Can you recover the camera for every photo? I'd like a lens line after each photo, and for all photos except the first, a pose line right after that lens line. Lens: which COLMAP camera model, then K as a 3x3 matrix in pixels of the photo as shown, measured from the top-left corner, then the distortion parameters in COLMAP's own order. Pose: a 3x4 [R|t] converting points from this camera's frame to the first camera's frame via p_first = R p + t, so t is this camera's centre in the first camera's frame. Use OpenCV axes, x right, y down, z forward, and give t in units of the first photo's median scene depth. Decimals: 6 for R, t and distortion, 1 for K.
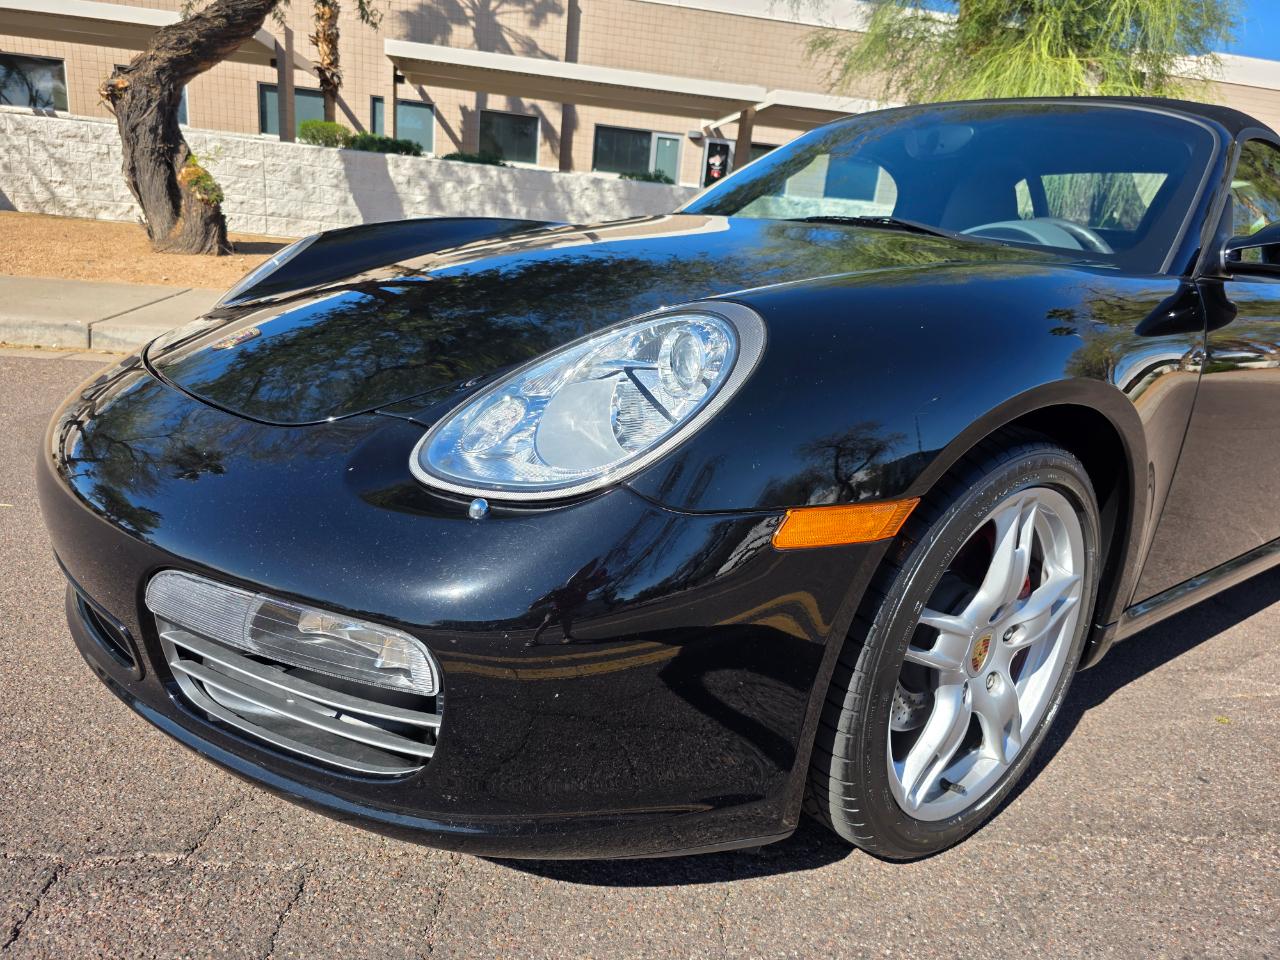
lens RADIAL K [[862.5, 0, 642.4], [0, 862.5, 486.8], [0, 0, 1]] dist [0.040688, -0.036177]
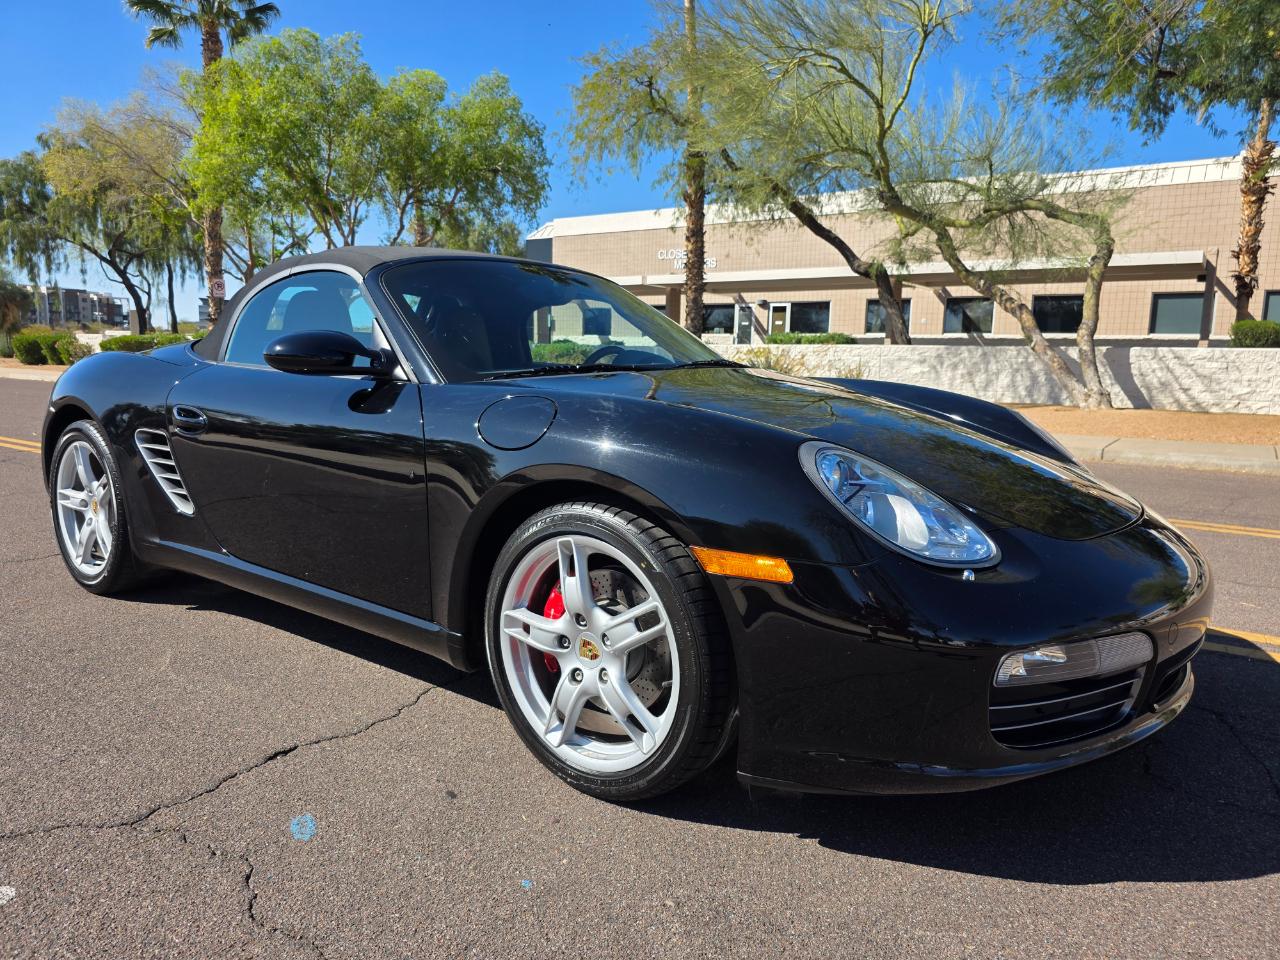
lens RADIAL K [[862.5, 0, 640.9], [0, 862.5, 473.6], [0, 0, 1]] dist [0.040688, -0.036177]
pose [[0.729540, 0.010187, -0.683863, -0.421069], [-0.155533, 0.976163, -0.151379, 0.194556], [0.666019, 0.216800, 0.713734, -0.792707]]
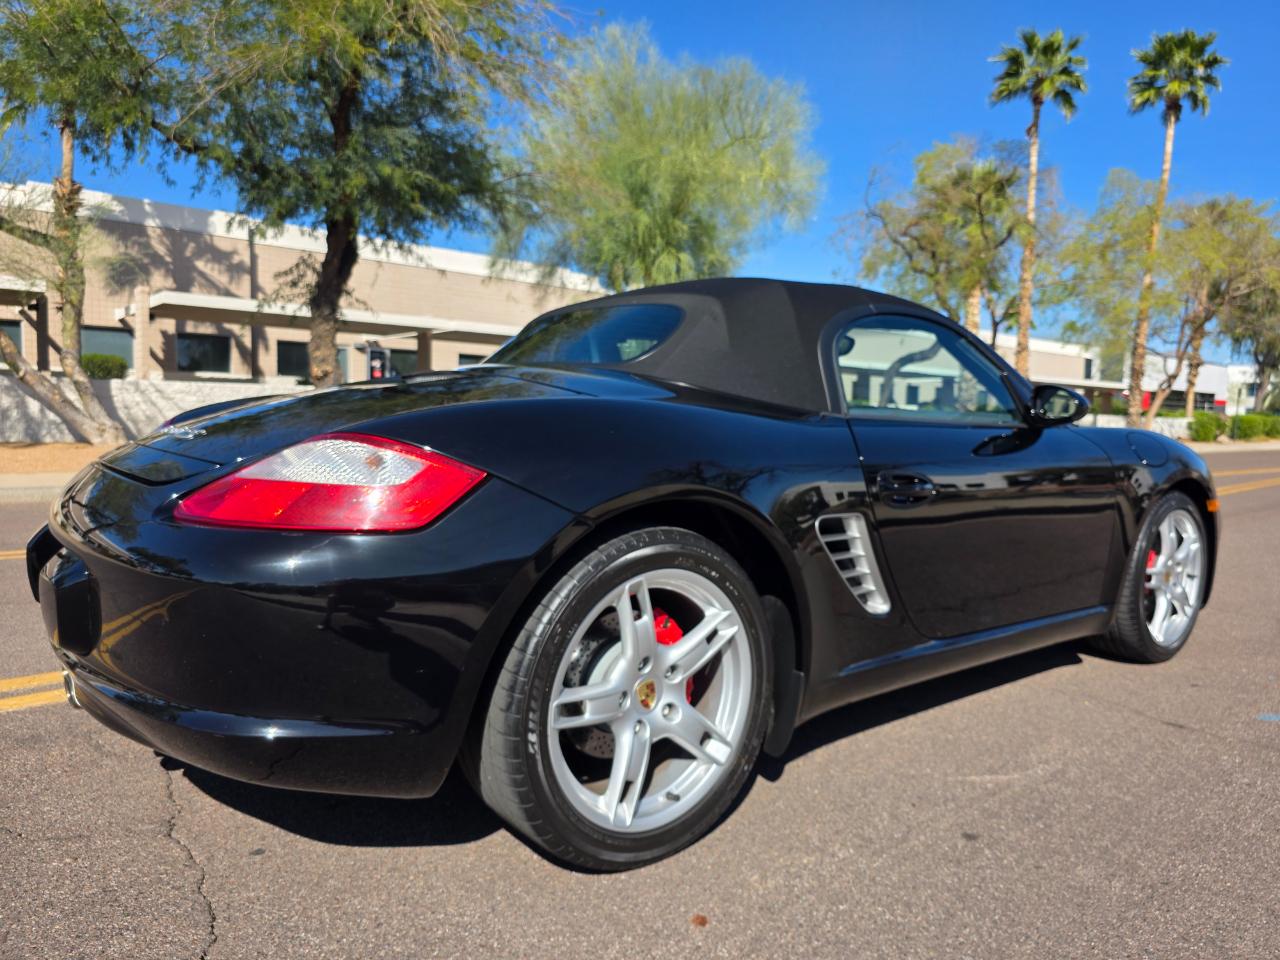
lens RADIAL K [[862.5, 0, 653.6], [0, 862.5, 479.8], [0, 0, 1]] dist [0.040688, -0.036177]
pose [[0.830050, -0.117102, 0.545255, -1.026415], [0.219397, 0.967437, -0.126220, 0.161913], [-0.512720, 0.224396, 0.828713, -0.856751]]
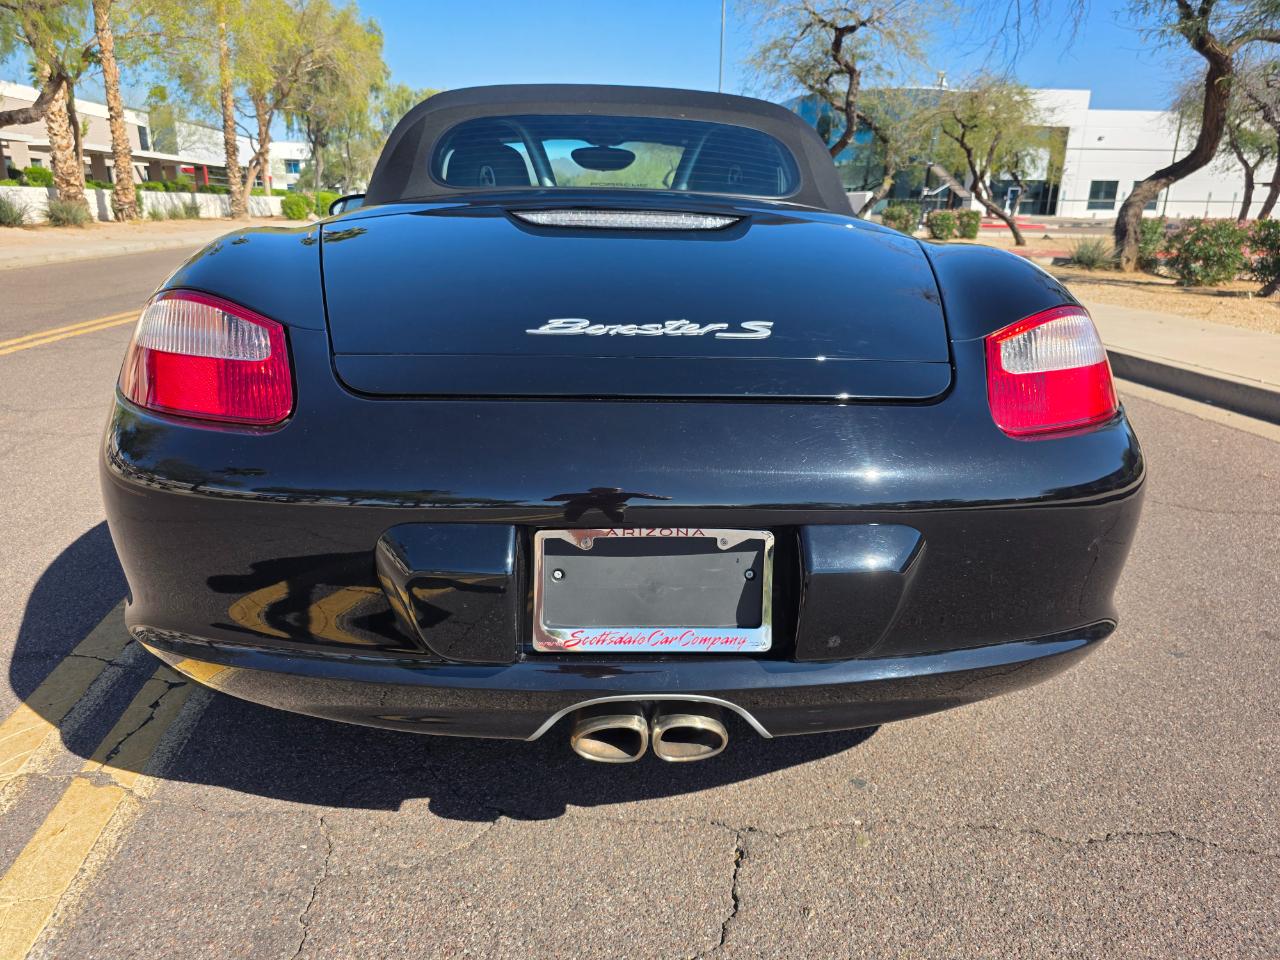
lens RADIAL K [[862.5, 0, 631.9], [0, 862.5, 480.1], [0, 0, 1]] dist [0.040688, -0.036177]
pose [[0.017594, -0.388651, 0.921217, -1.134320], [0.289144, 0.883970, 0.367415, 0.073143], [-0.957124, 0.259900, 0.127929, -0.639920]]
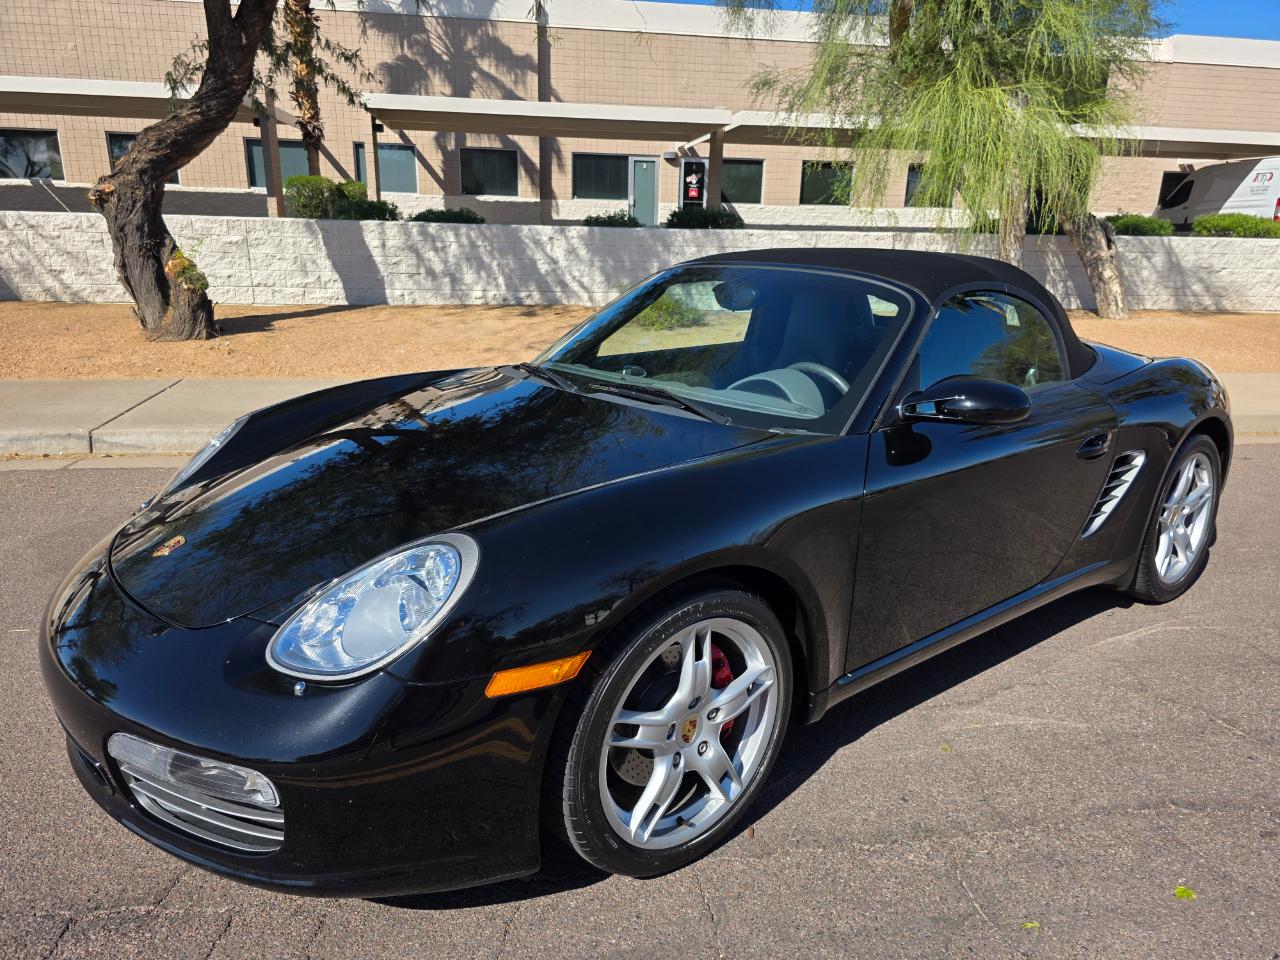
lens RADIAL K [[862.5, 0, 643.9], [0, 862.5, 488.2], [0, 0, 1]] dist [0.040688, -0.036177]
pose [[0.997410, -0.070288, -0.015292, 0.058074], [0.070199, 0.997513, -0.006278, -0.033727], [0.015695, 0.005188, 0.999863, -0.072859]]
